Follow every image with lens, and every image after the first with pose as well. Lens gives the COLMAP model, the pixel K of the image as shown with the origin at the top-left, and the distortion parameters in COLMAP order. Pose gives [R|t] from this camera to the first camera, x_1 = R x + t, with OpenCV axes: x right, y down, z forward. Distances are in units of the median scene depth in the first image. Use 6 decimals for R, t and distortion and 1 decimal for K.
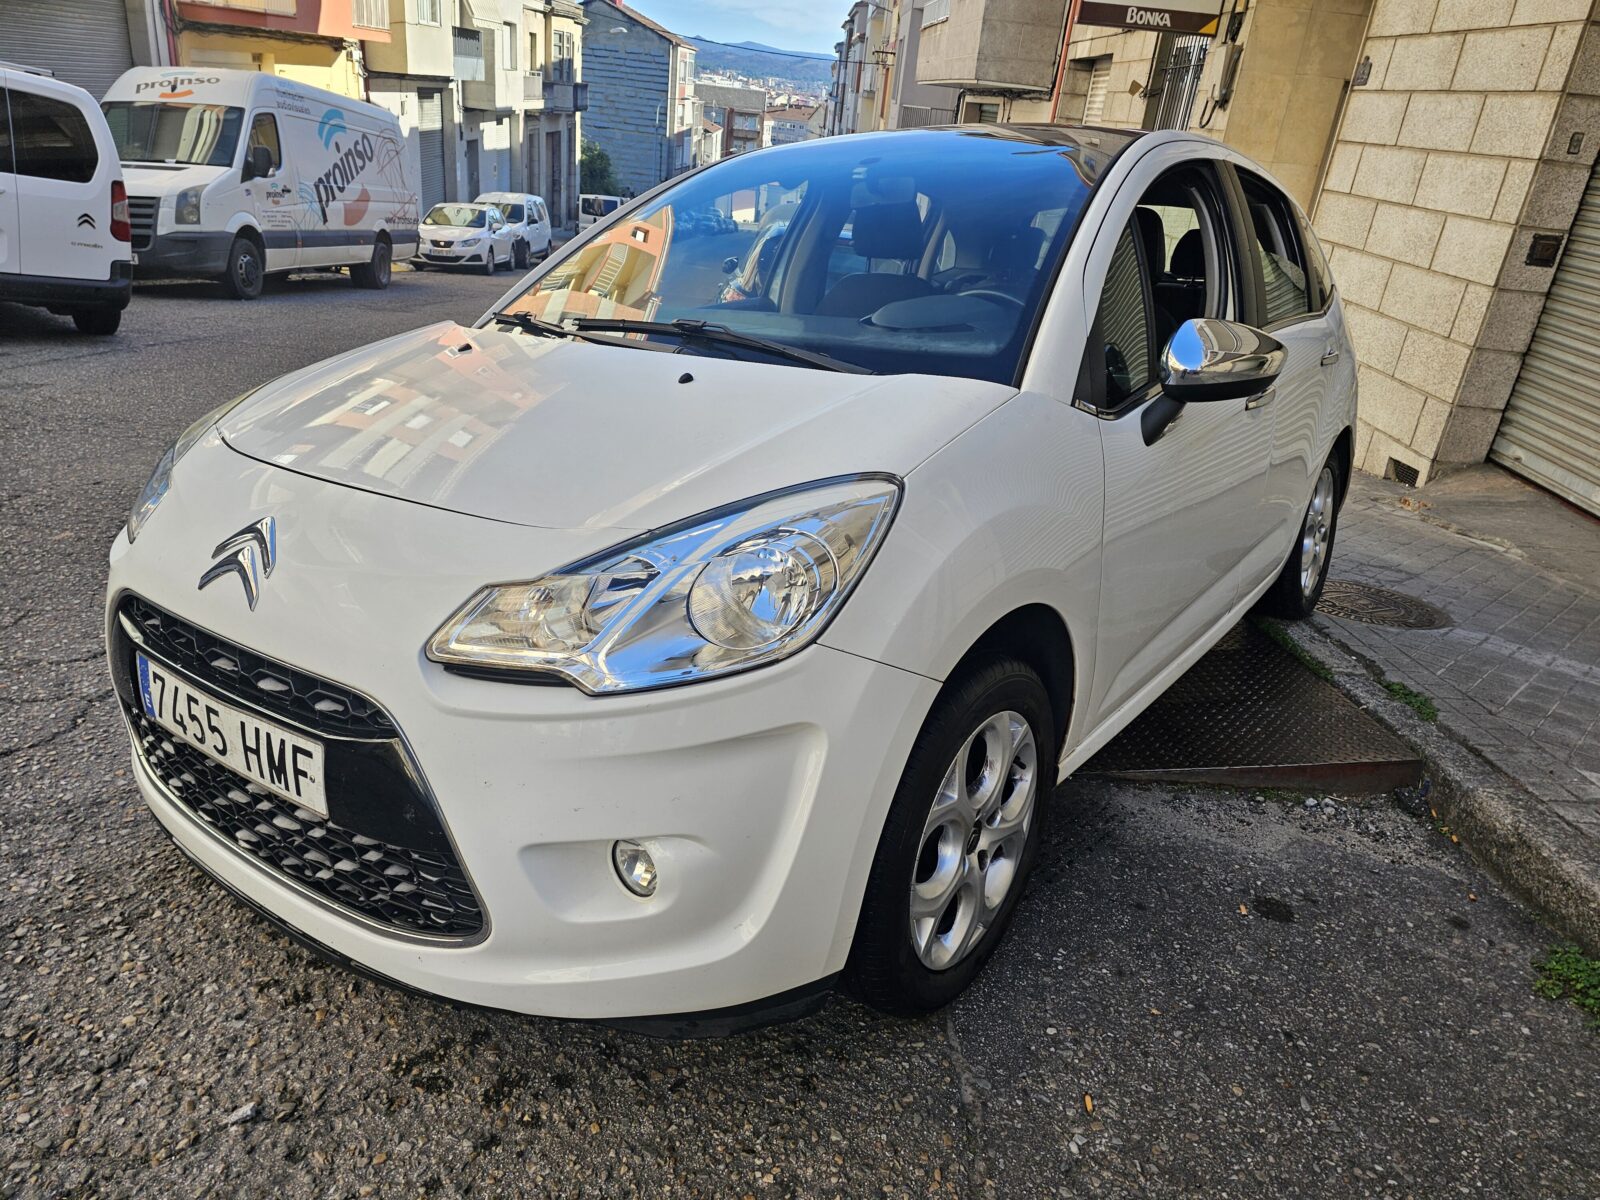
lens RADIAL K [[1092.5, 0, 795.7], [0, 1092.5, 565.9], [0, 0, 1]] dist [0.030478, -0.044611]
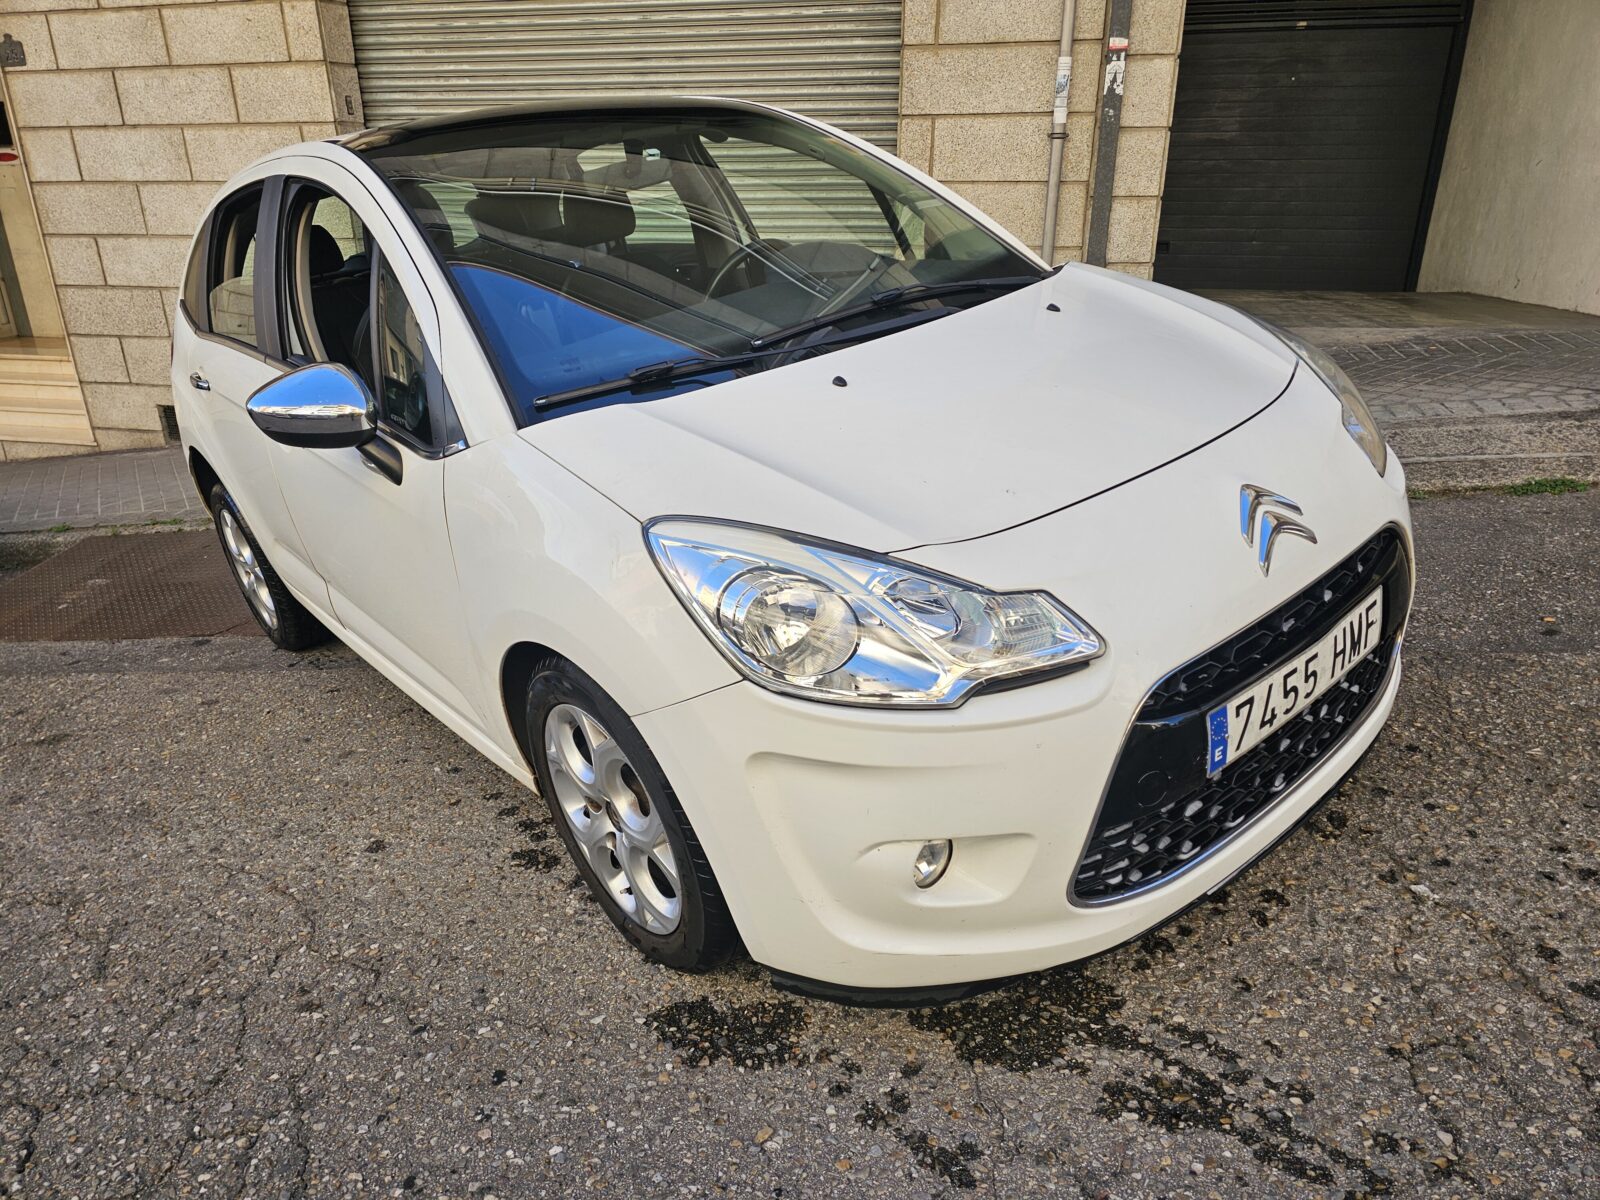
lens RADIAL K [[1082.7, 0, 793.9], [0, 1082.7, 578.1], [0, 0, 1]] dist [0.047528, -0.054351]
pose [[0.231741, -0.435894, 0.869651, -0.356254], [0.409658, 0.854580, 0.319176, -0.111345], [-0.882313, 0.282293, 0.376608, 0.236254]]
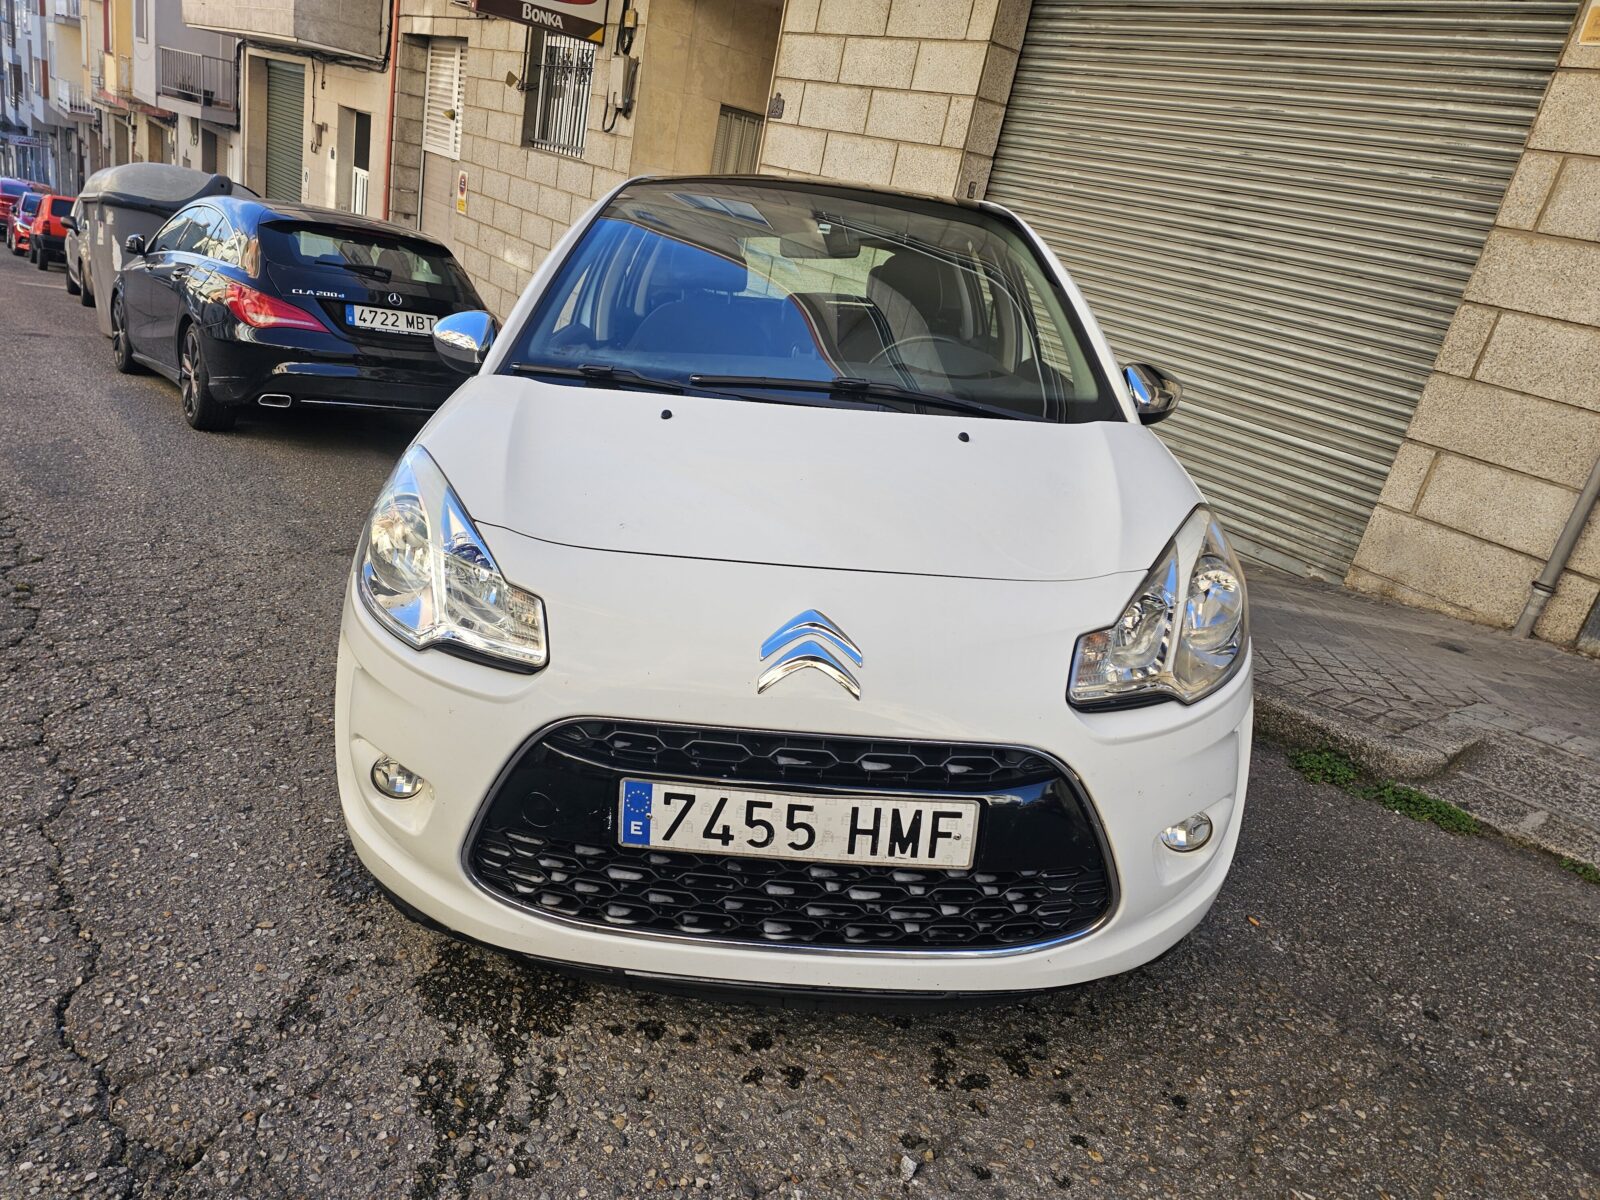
lens RADIAL K [[1082.7, 0, 793.9], [0, 1082.7, 578.1], [0, 0, 1]] dist [0.047528, -0.054351]
pose [[0.803010, -0.138241, 0.579710, -0.250332], [0.117739, 0.990352, 0.073074, -0.034375], [-0.584219, 0.009576, 0.811539, 0.045767]]
